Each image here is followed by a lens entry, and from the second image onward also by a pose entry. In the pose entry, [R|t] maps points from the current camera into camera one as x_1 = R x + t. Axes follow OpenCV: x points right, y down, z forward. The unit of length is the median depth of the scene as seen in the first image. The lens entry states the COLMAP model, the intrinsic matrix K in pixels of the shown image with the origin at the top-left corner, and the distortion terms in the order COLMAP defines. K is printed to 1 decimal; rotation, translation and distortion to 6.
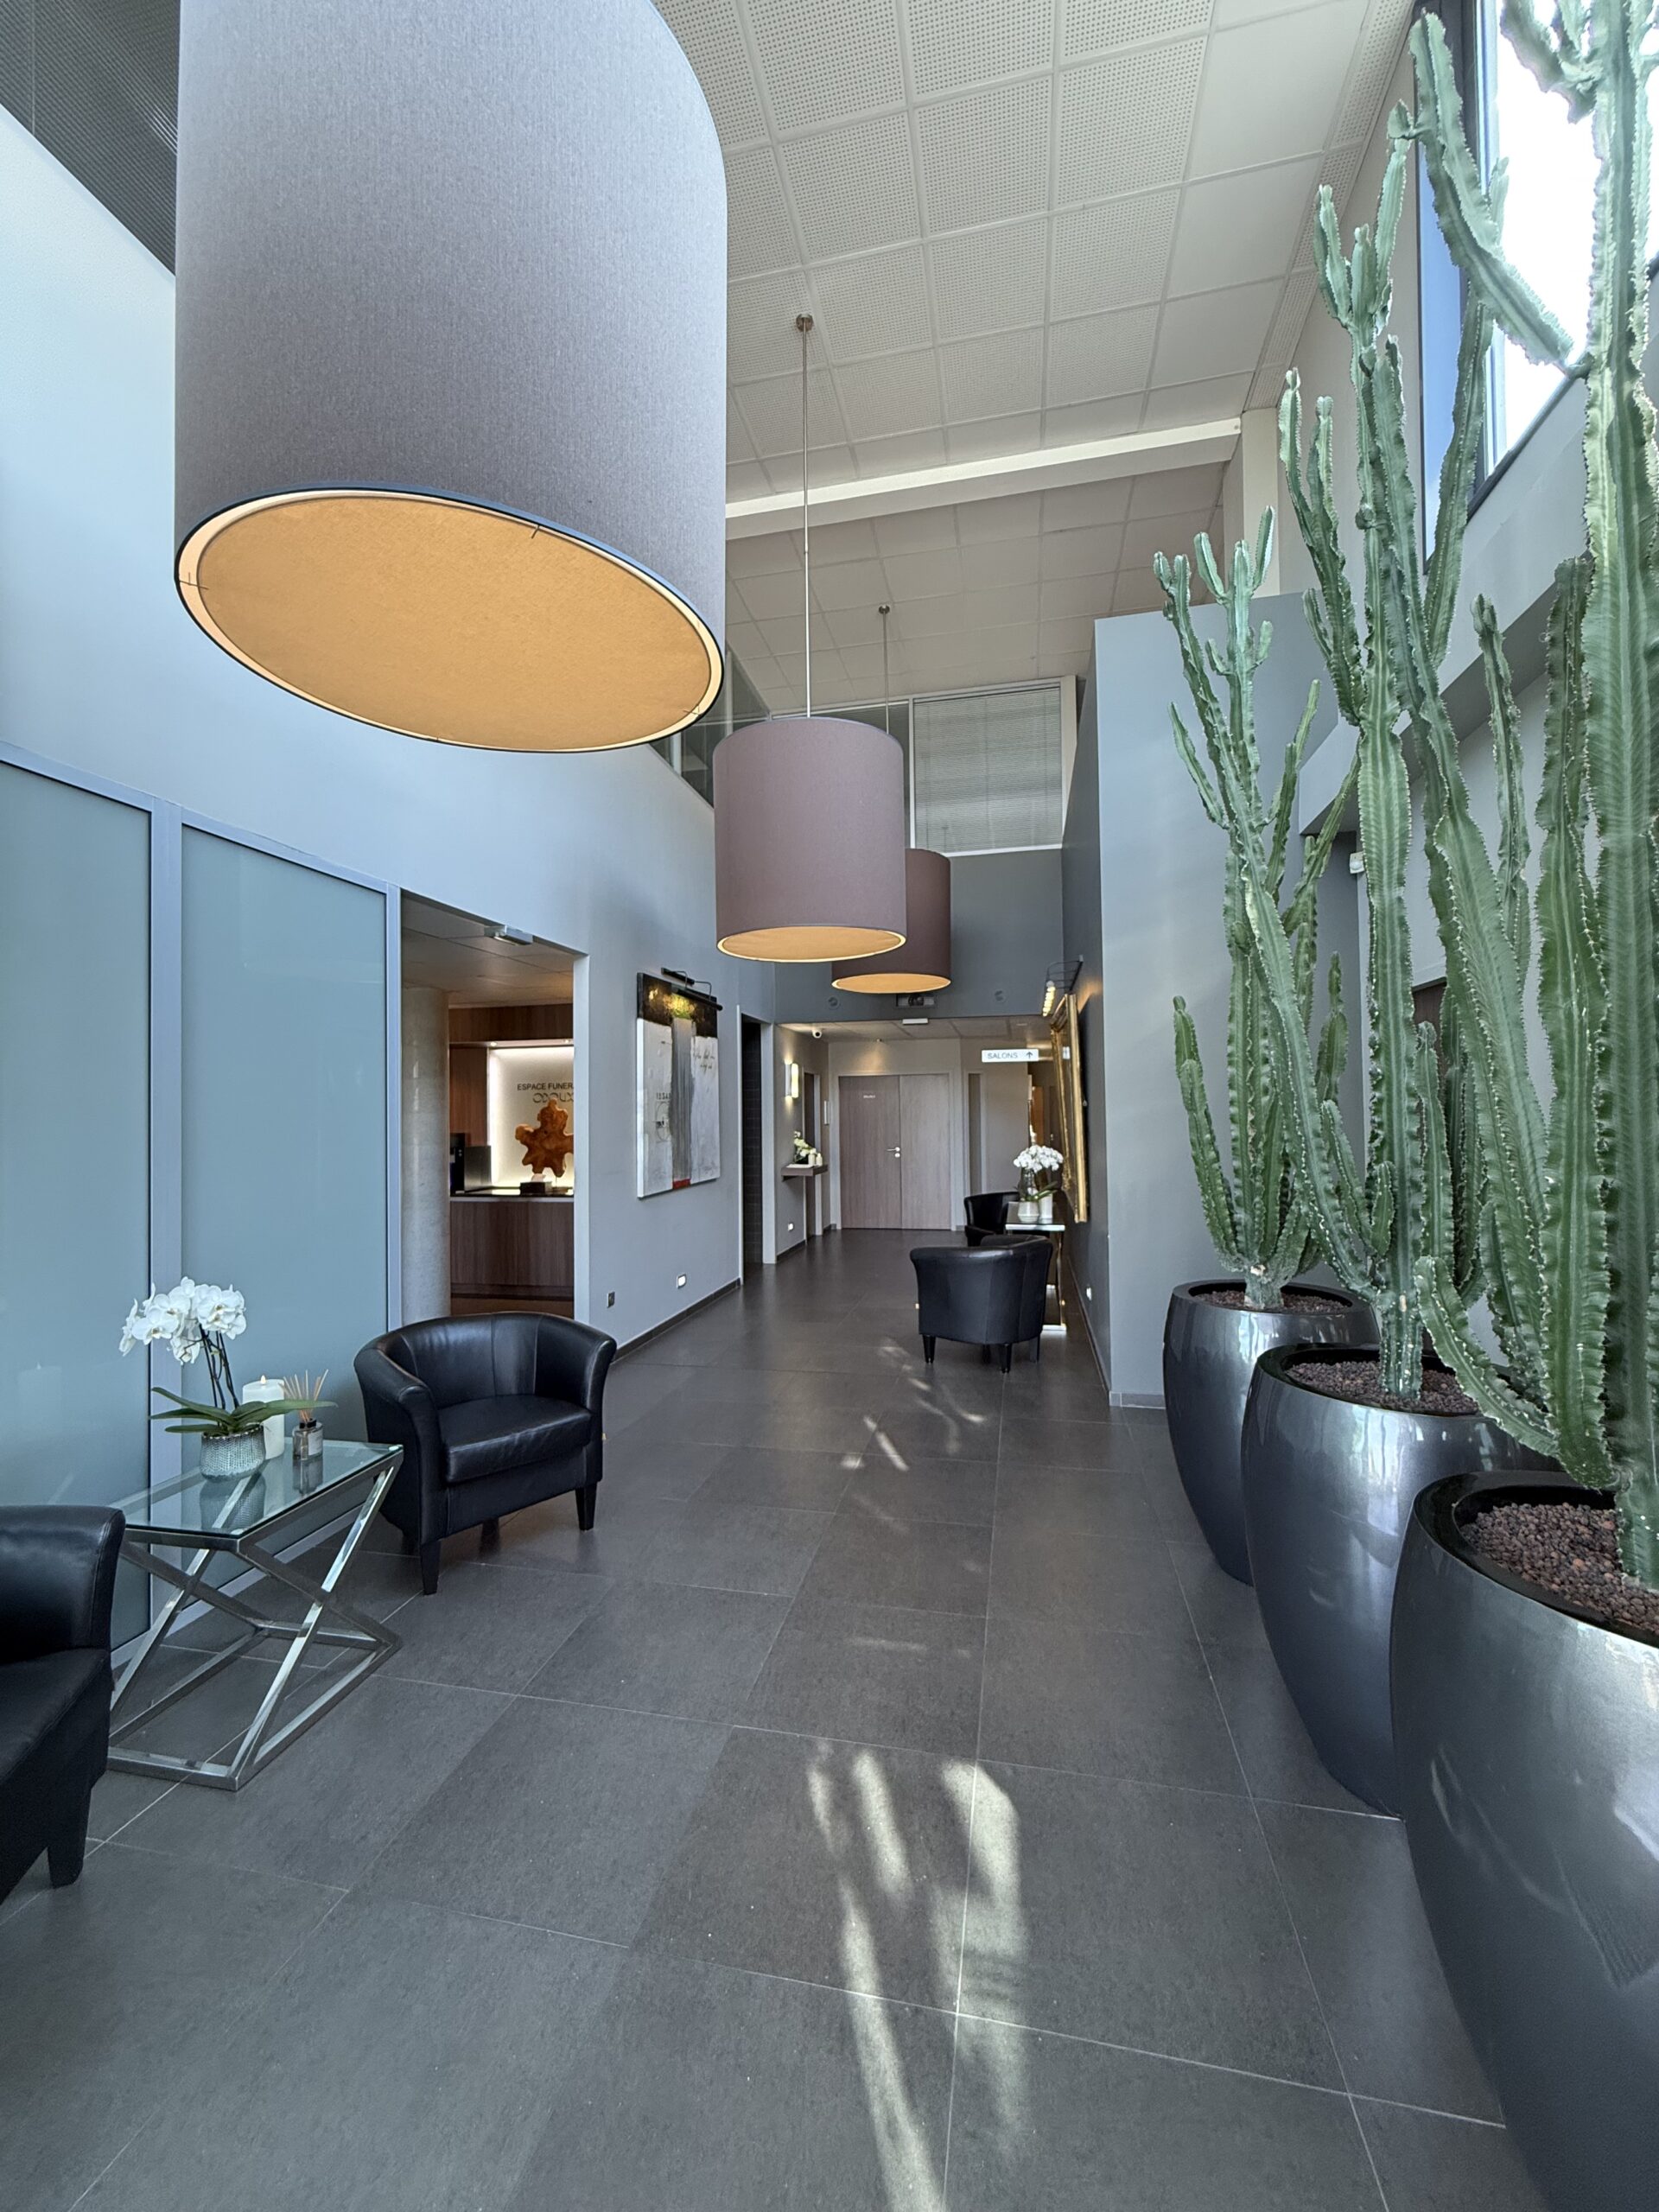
lens RADIAL K [[913.6, 0, 829.5], [0, 913.6, 1106.0], [0, 0, 1]] dist [-0.000951, -0.000035]
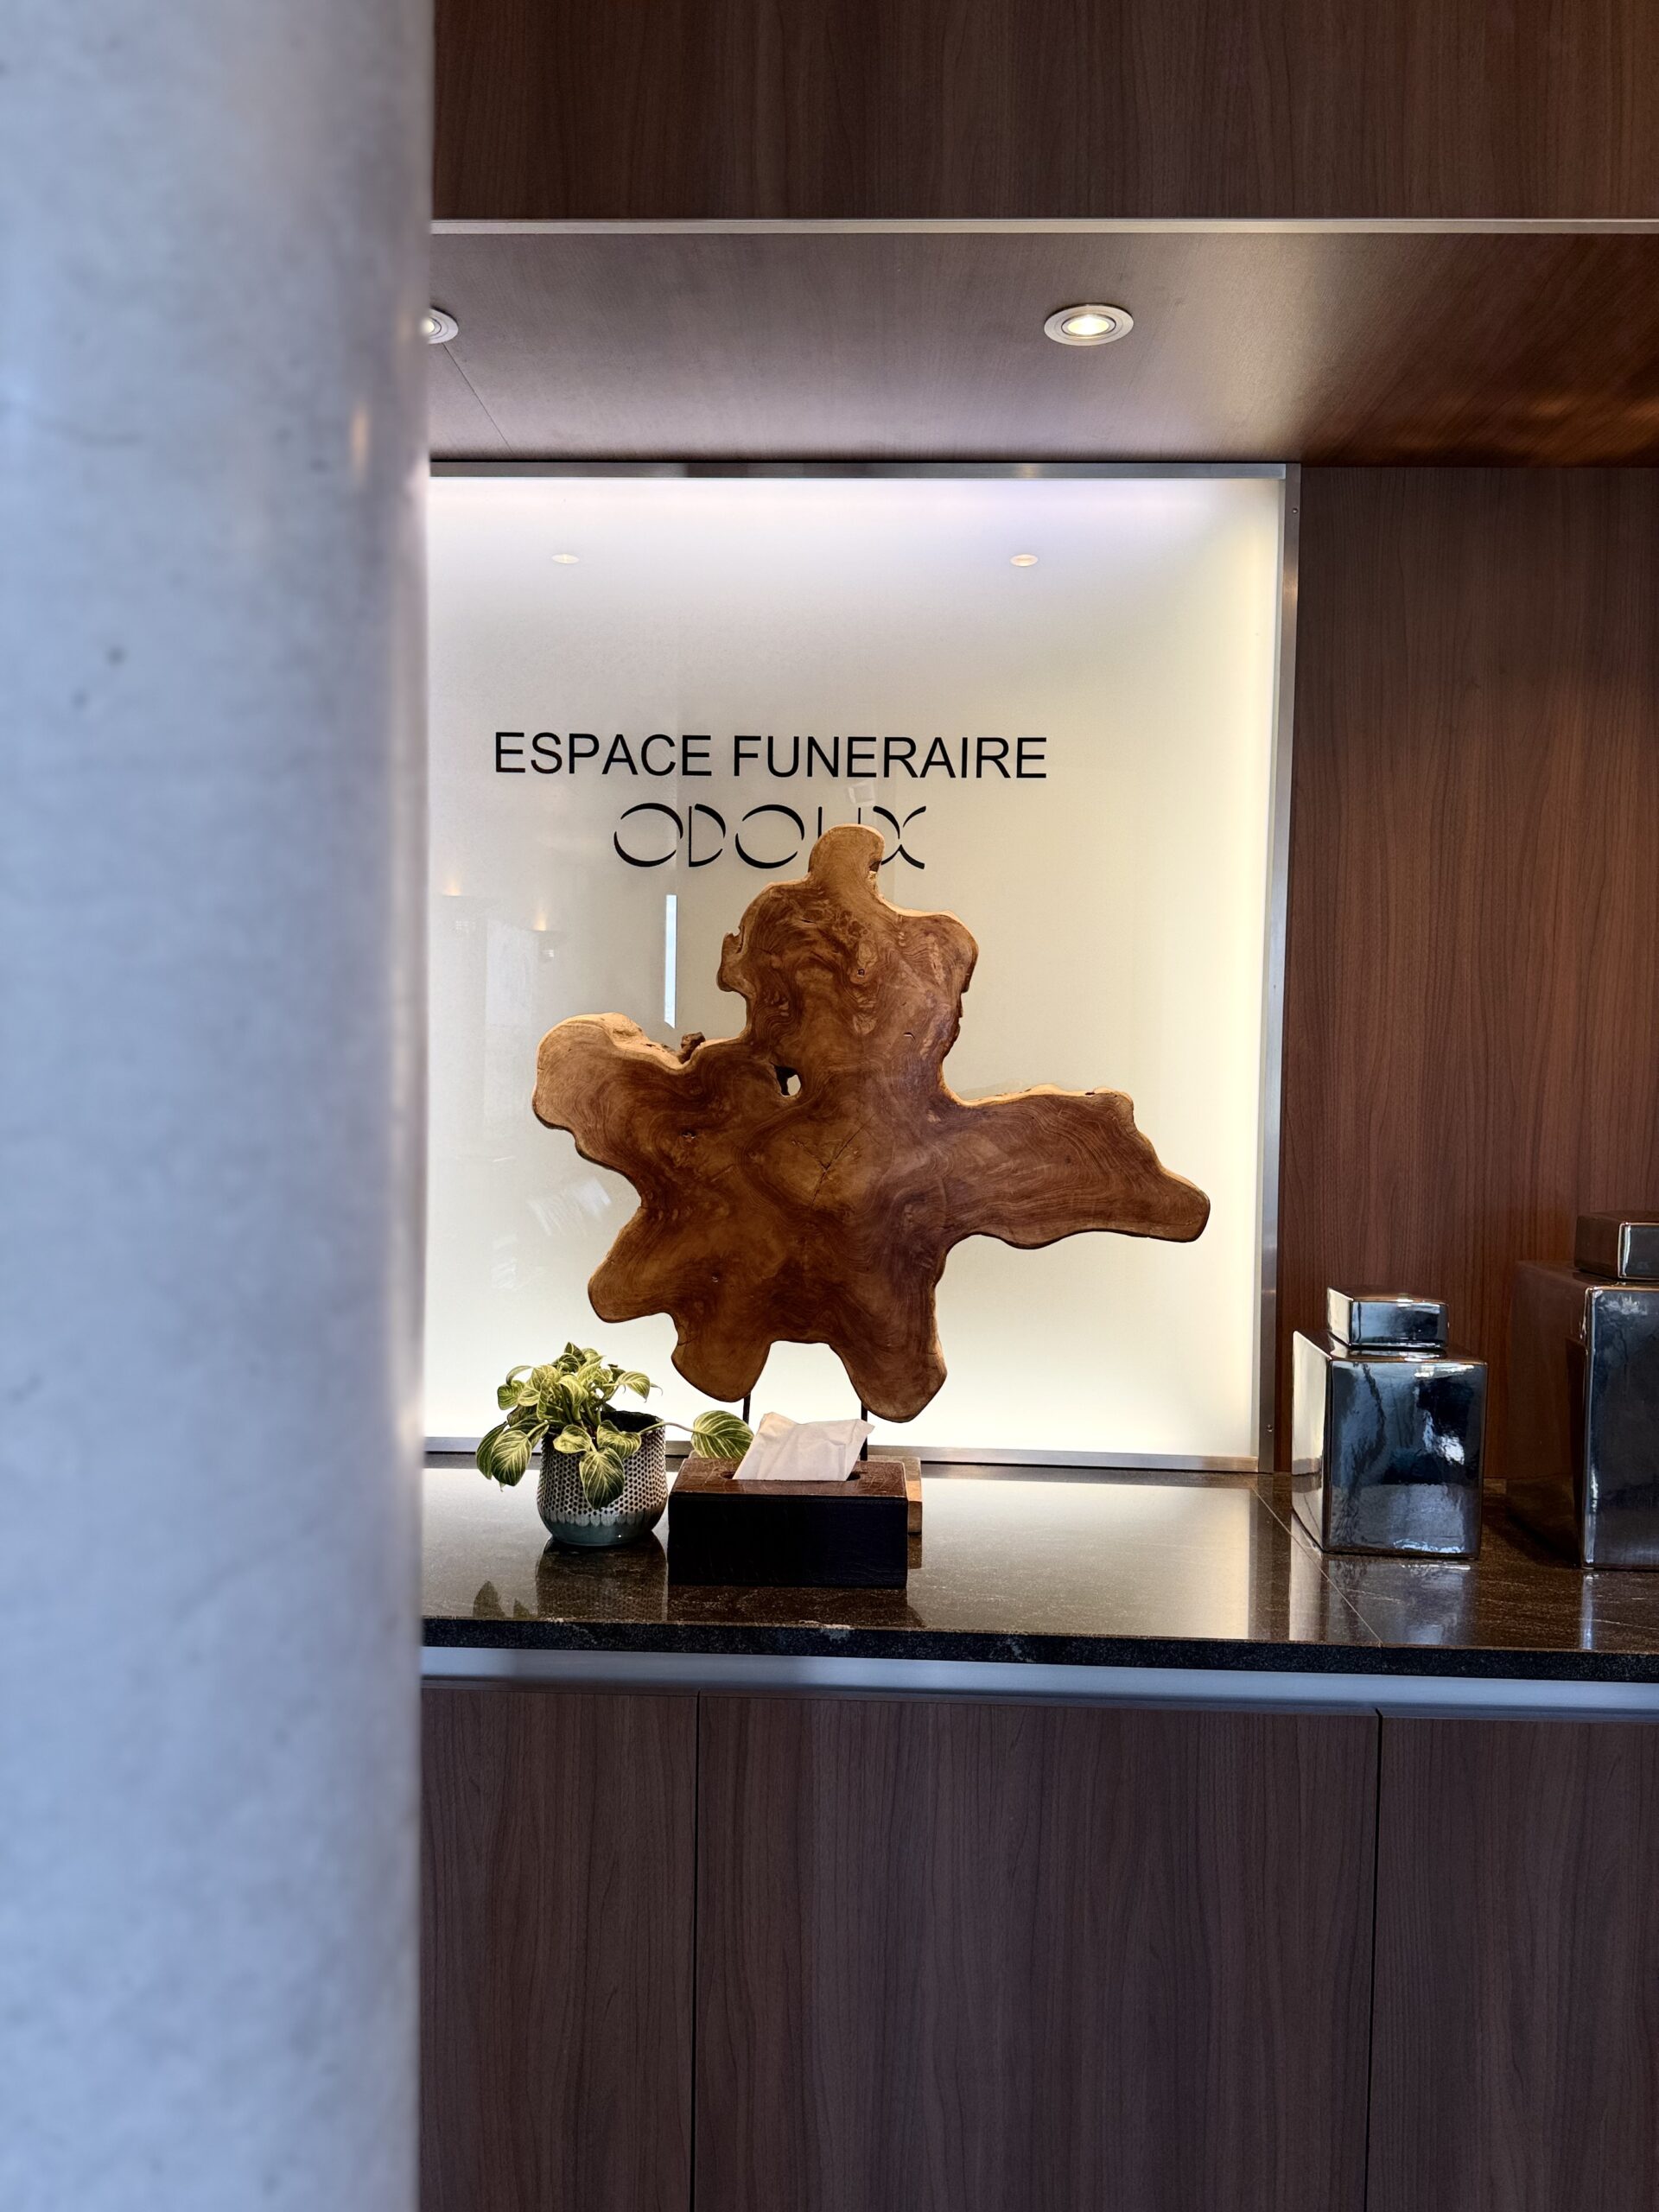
lens RADIAL K [[1572.8, 0, 829.5], [0, 1572.8, 1106.0], [0, 0, 1]] dist [0.004871, 0.003836]
pose [[0.982505, 0.019875, 0.185173, -0.114572], [-0.029991, 0.998197, 0.051992, 0.006880], [-0.183806, -0.056636, 0.981330, 0.254967]]
